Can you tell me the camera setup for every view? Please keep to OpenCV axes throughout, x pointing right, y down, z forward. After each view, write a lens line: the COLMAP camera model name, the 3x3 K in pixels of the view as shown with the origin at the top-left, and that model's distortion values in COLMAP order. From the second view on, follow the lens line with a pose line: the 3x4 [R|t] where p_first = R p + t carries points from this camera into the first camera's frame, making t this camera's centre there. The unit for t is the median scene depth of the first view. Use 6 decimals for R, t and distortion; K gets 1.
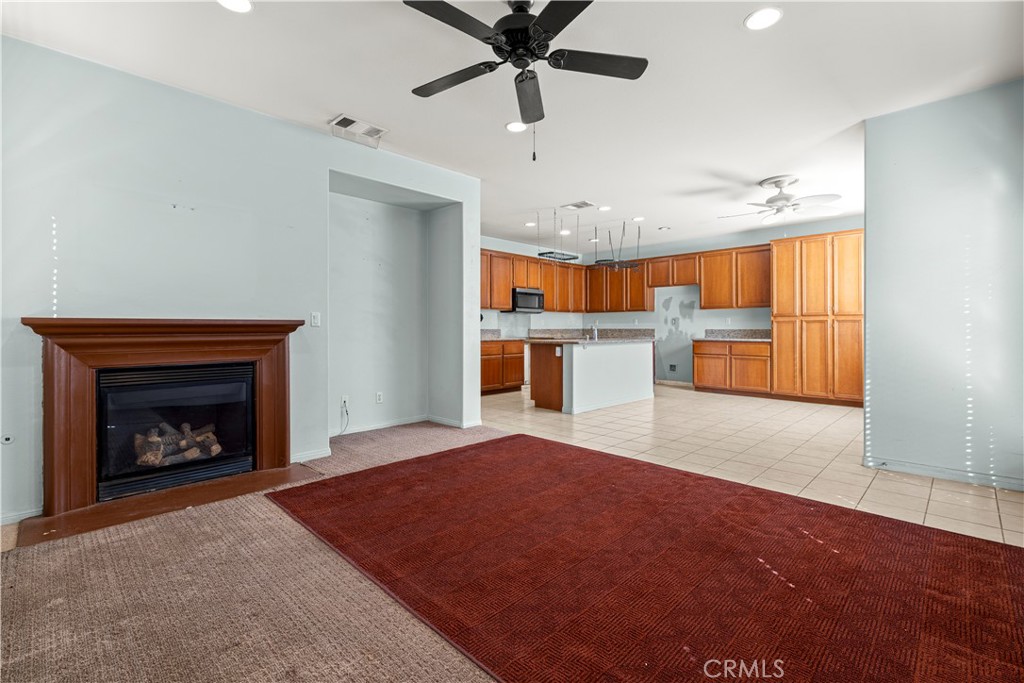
lens RADIAL K [[452.1, 0, 508.0], [0, 452.1, 328.9], [0, 0, 1]] dist [-0.001103, -0.000092]
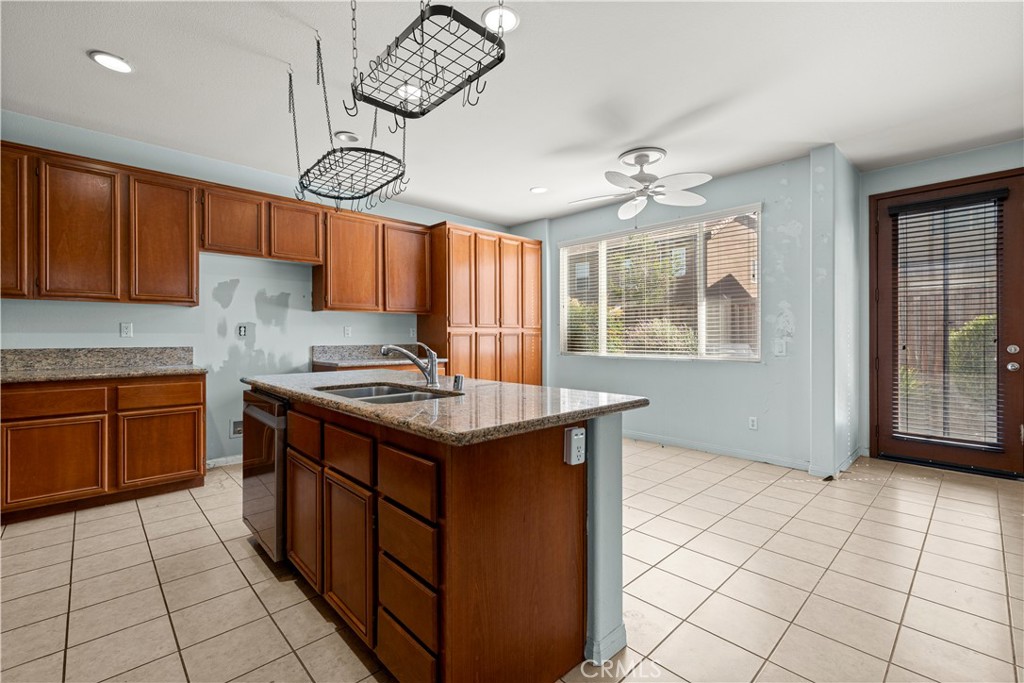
lens RADIAL K [[442.9, 0, 514.1], [0, 442.9, 338.7], [0, 0, 1]] dist [0.003912, 0.000704]
pose [[0.016922, -0.005405, 0.999842, -0.121297], [0.000594, 0.999985, 0.005396, -0.012064], [-0.999857, 0.000503, 0.016925, 0.833885]]
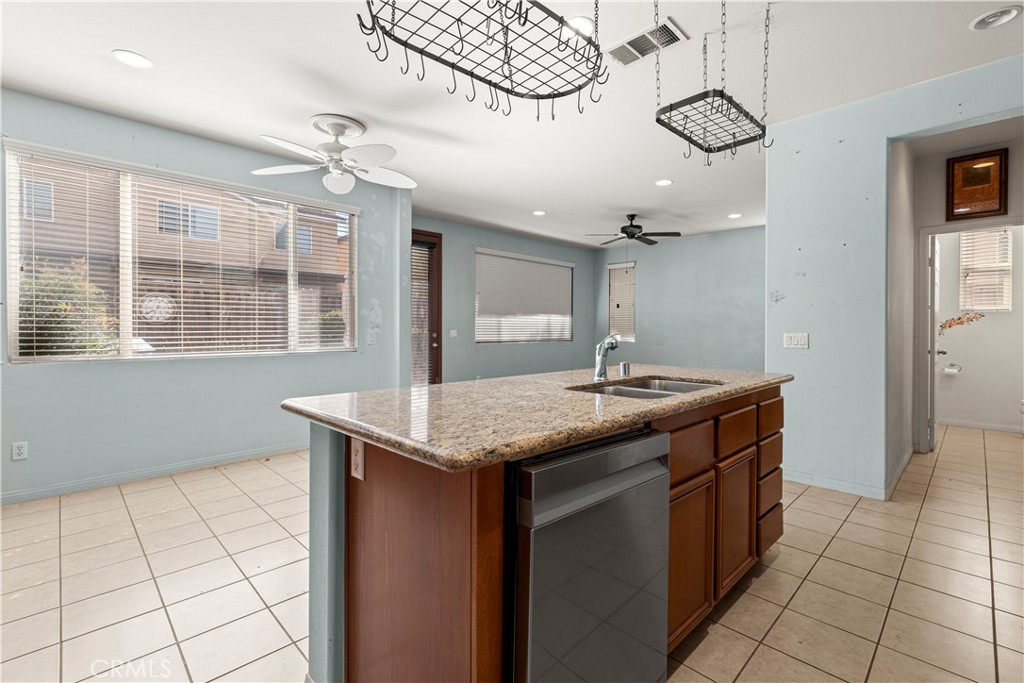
lens RADIAL K [[452.1, 0, 508.0], [0, 452.1, 328.9], [0, 0, 1]] dist [-0.001103, -0.000092]
pose [[-0.999952, 0.003468, 0.009183, 0.234335], [0.003470, 0.999994, 0.000197, -0.009586], [-0.009182, 0.000228, -0.999958, 1.174081]]
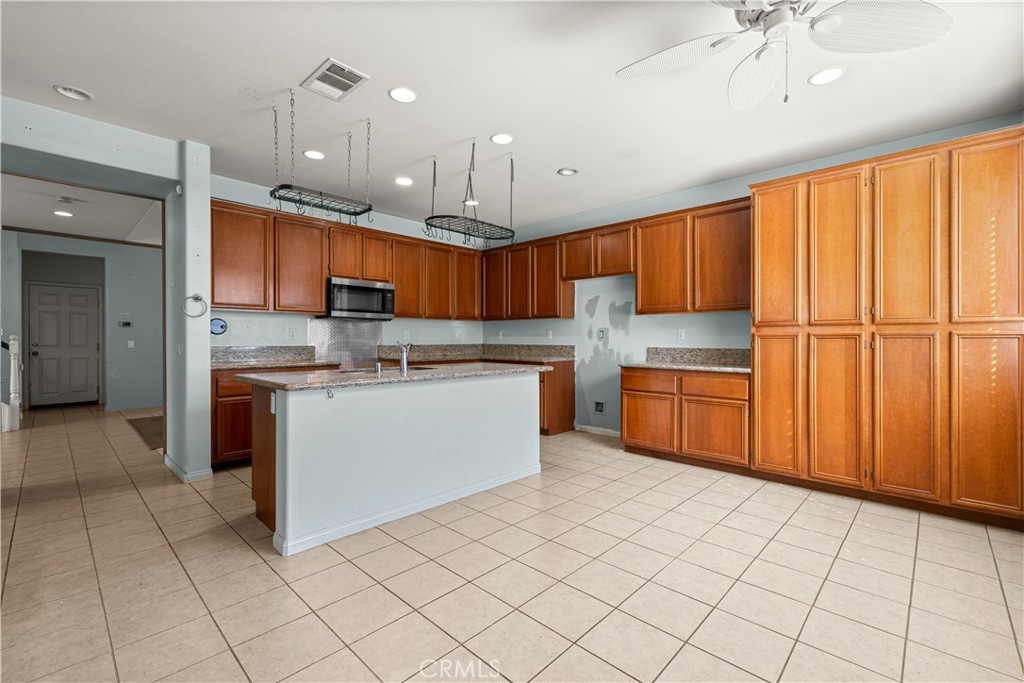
lens RADIAL K [[442.9, 0, 514.1], [0, 442.9, 338.7], [0, 0, 1]] dist [0.003912, 0.000704]
pose [[0.999476, 0.003370, 0.032186, 0.266271], [-0.003348, 0.999994, -0.000737, -0.010831], [-0.032188, 0.000629, 0.999482, 0.451839]]
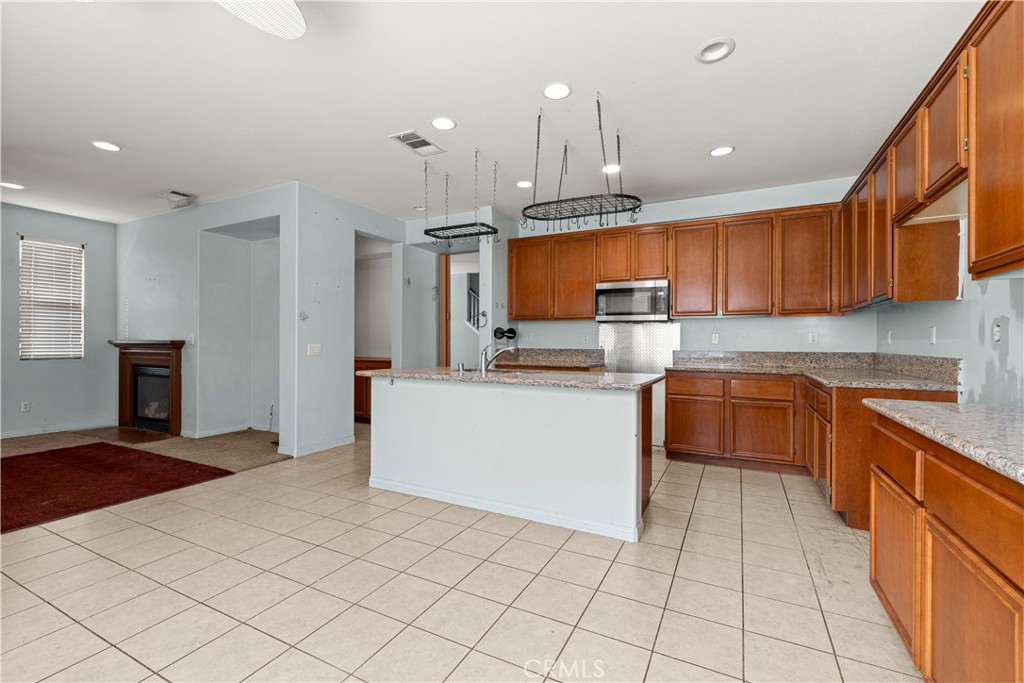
lens RADIAL K [[442.9, 0, 514.1], [0, 442.9, 338.7], [0, 0, 1]] dist [0.003912, 0.000704]
pose [[0.315524, -0.005015, -0.948904, 0.621214], [-0.007433, 0.999942, -0.007756, -0.010293], [0.948888, 0.009501, 0.315469, 0.777270]]
